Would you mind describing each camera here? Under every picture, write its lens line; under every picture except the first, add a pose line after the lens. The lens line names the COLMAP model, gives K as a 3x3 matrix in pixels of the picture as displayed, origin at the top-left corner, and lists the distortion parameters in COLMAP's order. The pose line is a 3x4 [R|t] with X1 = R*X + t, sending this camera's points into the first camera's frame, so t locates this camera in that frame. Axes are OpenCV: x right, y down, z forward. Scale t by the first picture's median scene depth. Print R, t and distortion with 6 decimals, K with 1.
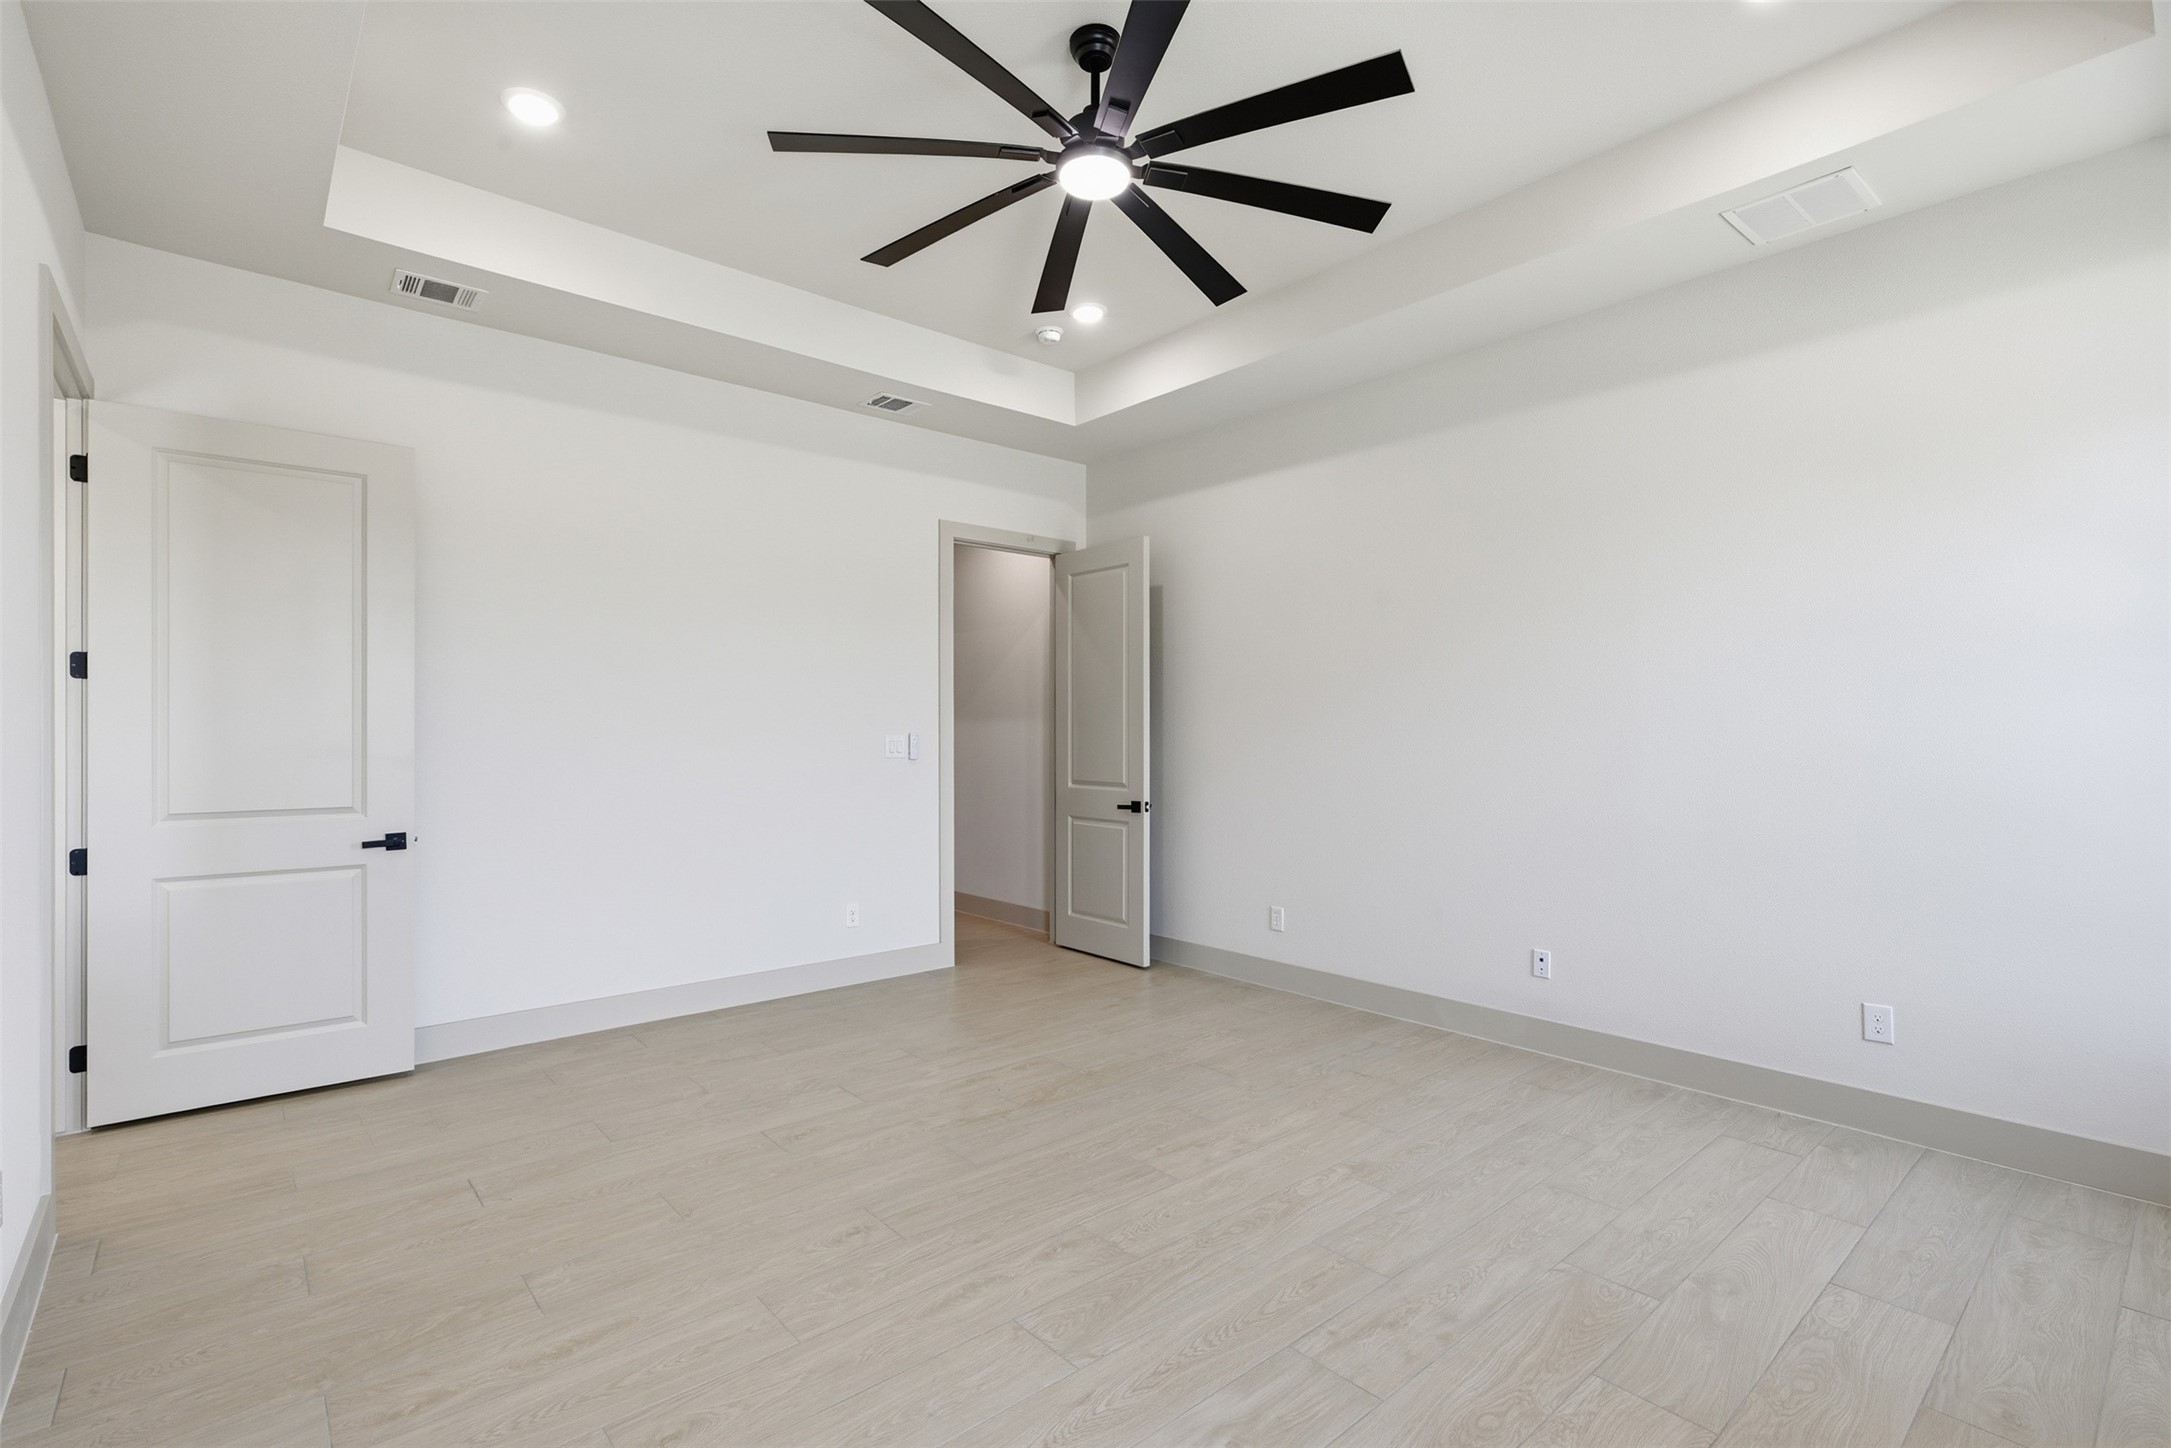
lens RADIAL K [[982.2, 0, 1100.9], [0, 982.2, 732.9], [0, 0, 1]] dist [-0.002079, -0.000031]
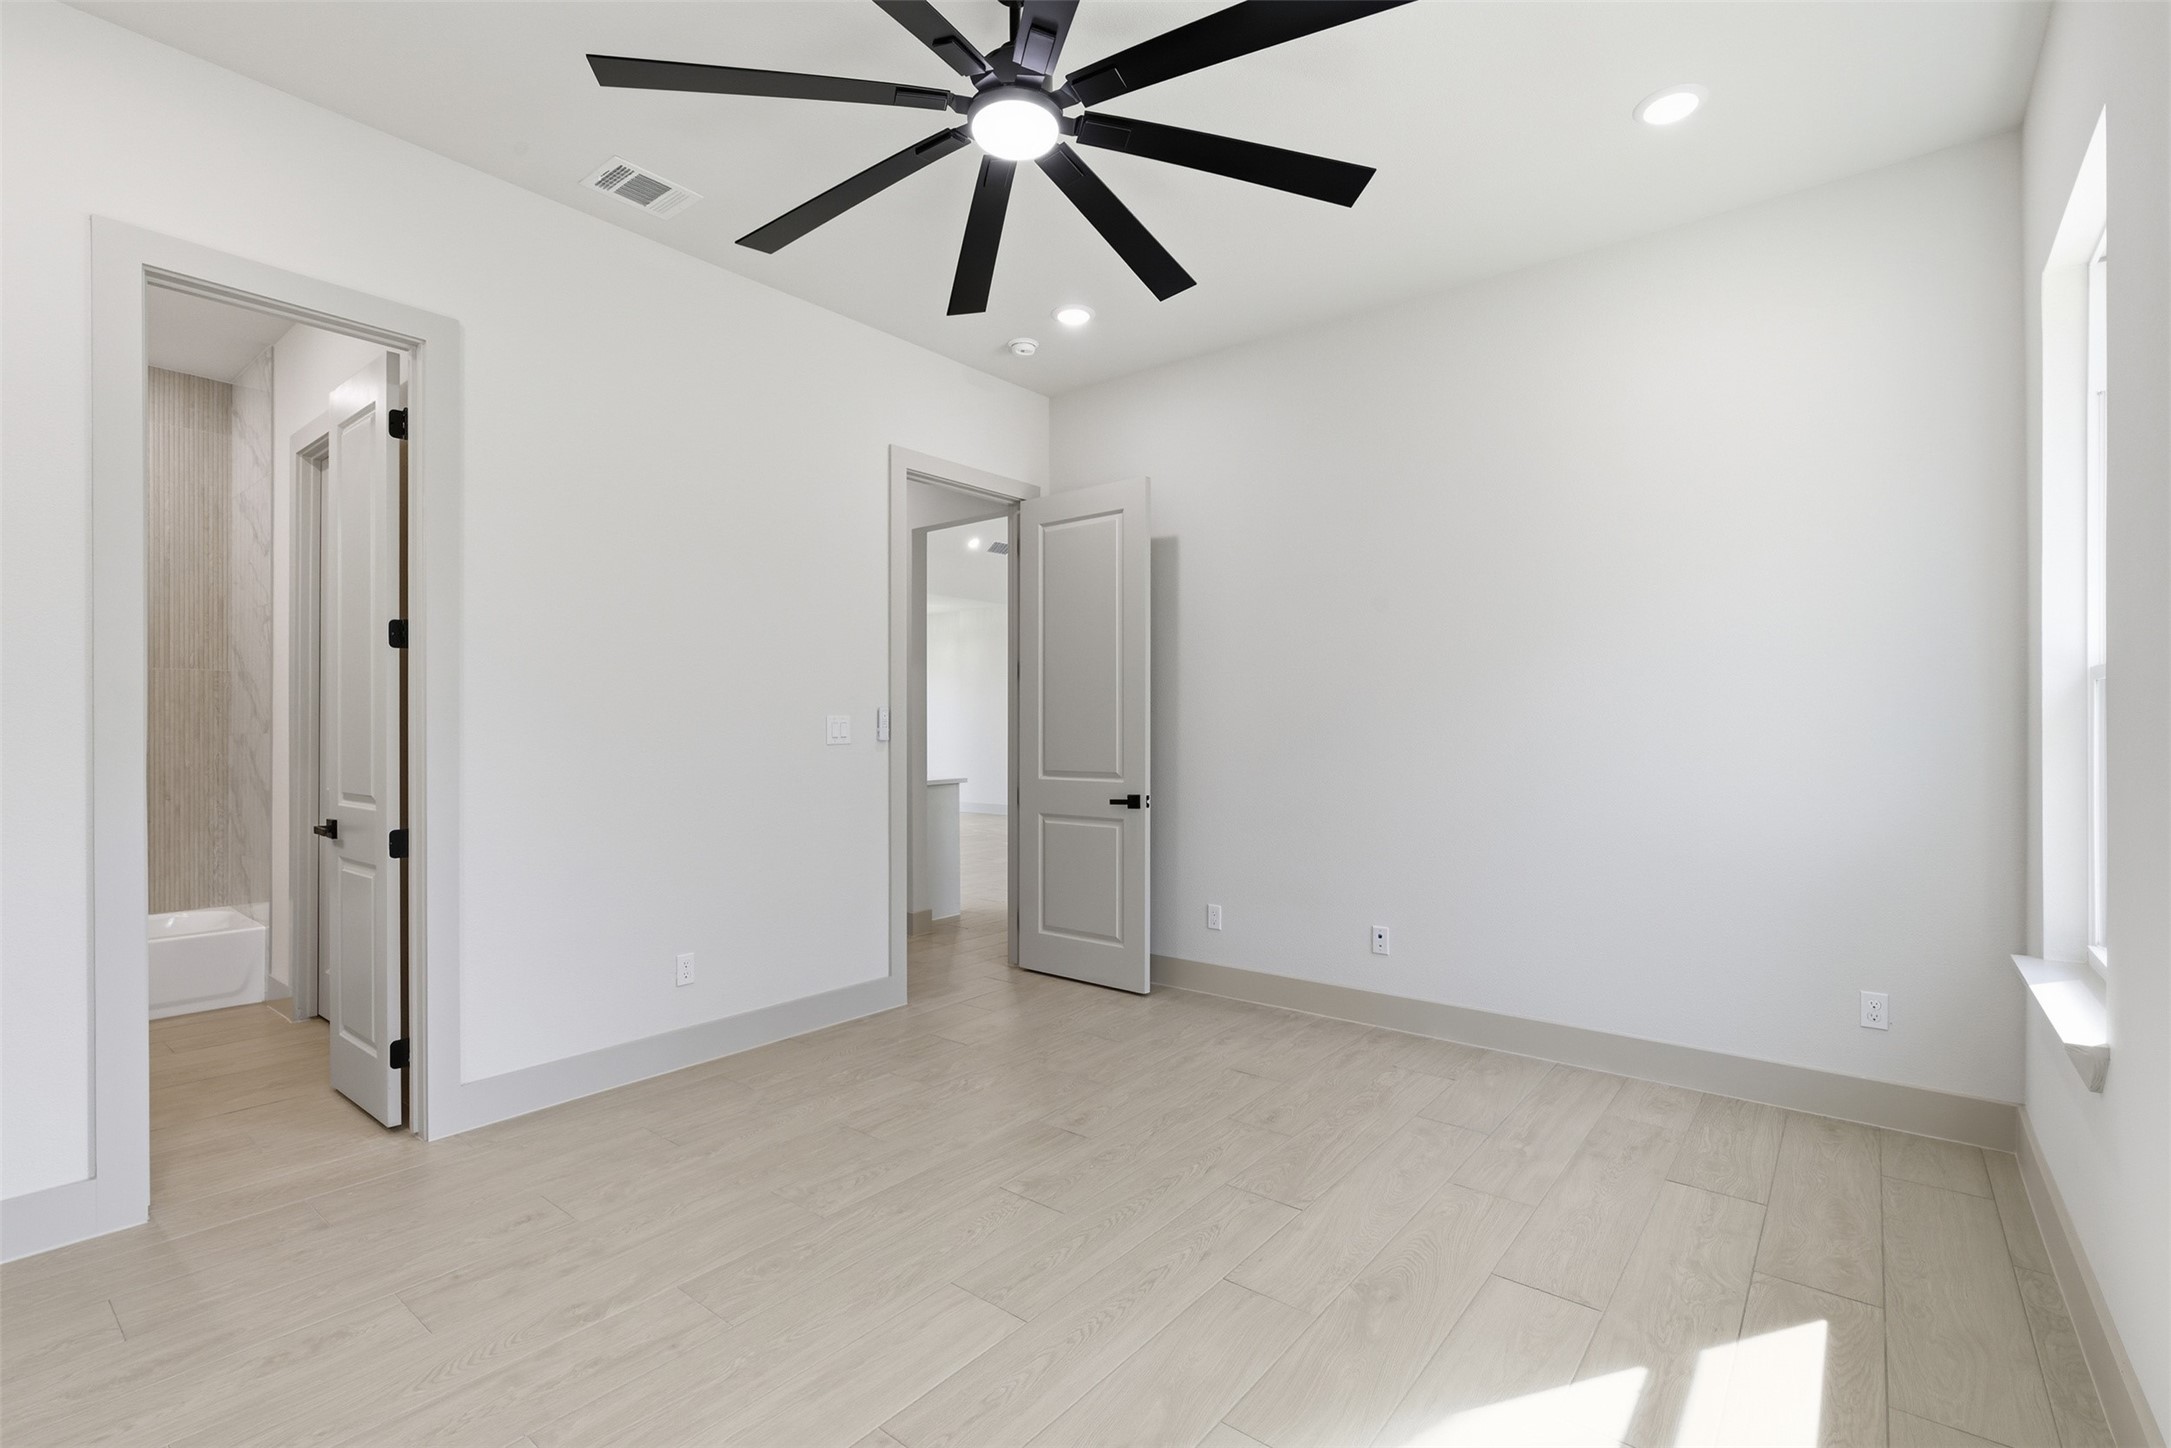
lens RADIAL K [[982.2, 0, 1077.0], [0, 982.2, 719.9], [0, 0, 1]] dist [-0.002079, -0.000031]
pose [[0.981160, -0.001659, 0.193188, -0.170546], [0.000357, 0.999977, 0.006773, 0.000232], [-0.193195, -0.006576, 0.981138, 0.191303]]
